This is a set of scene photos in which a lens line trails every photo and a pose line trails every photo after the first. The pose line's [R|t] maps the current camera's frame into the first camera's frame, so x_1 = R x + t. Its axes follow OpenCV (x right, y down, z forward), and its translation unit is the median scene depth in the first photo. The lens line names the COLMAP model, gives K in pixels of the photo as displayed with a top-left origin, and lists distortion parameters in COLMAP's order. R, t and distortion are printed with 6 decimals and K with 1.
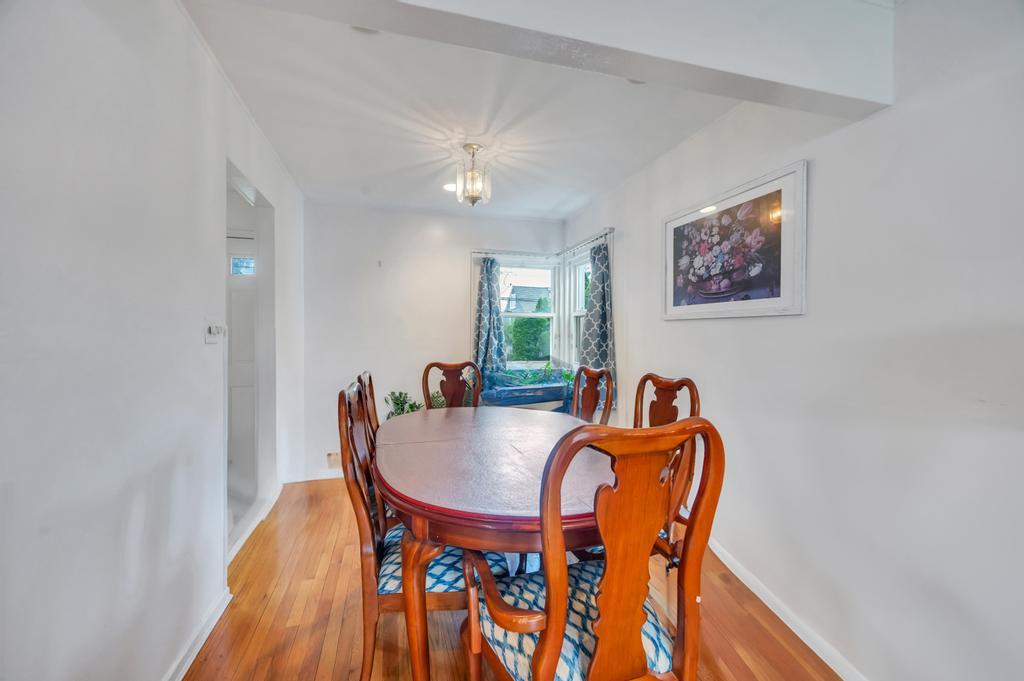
lens RADIAL K [[405.8, 0, 512.0], [0, 405.8, 340.5], [0, 0, 1]] dist [0.000028, -0.000102]
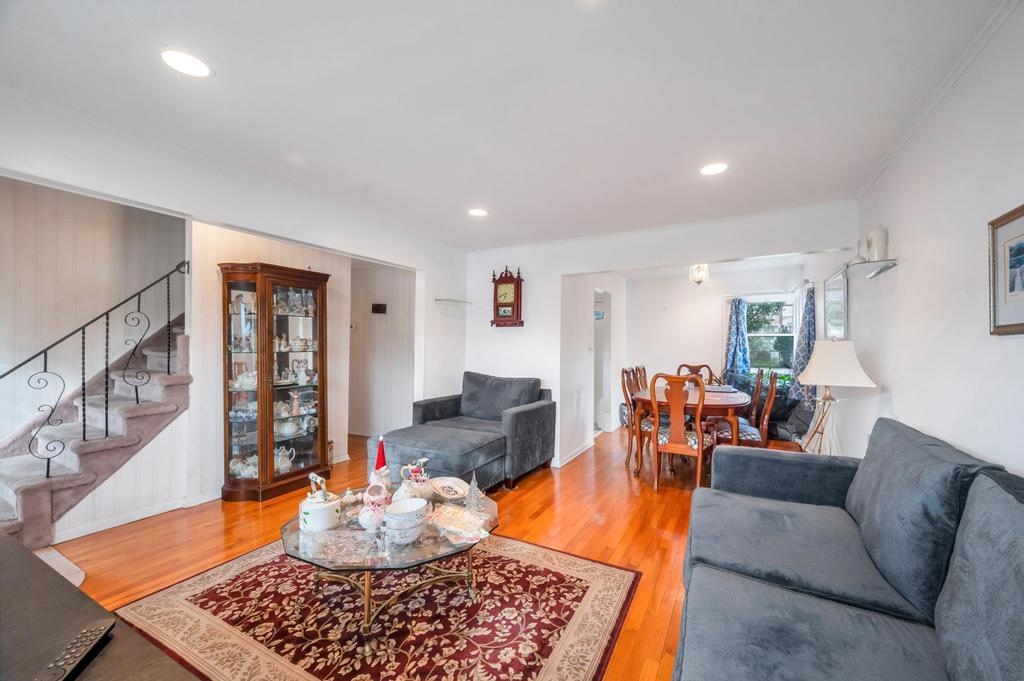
lens RADIAL K [[405.8, 0, 512.0], [0, 405.8, 340.5], [0, 0, 1]] dist [0.000028, -0.000102]
pose [[0.703599, -0.003163, -0.710590, 0.465545], [-0.012713, 0.999774, -0.017039, -0.011359], [0.710483, 0.021023, 0.703400, -0.720597]]
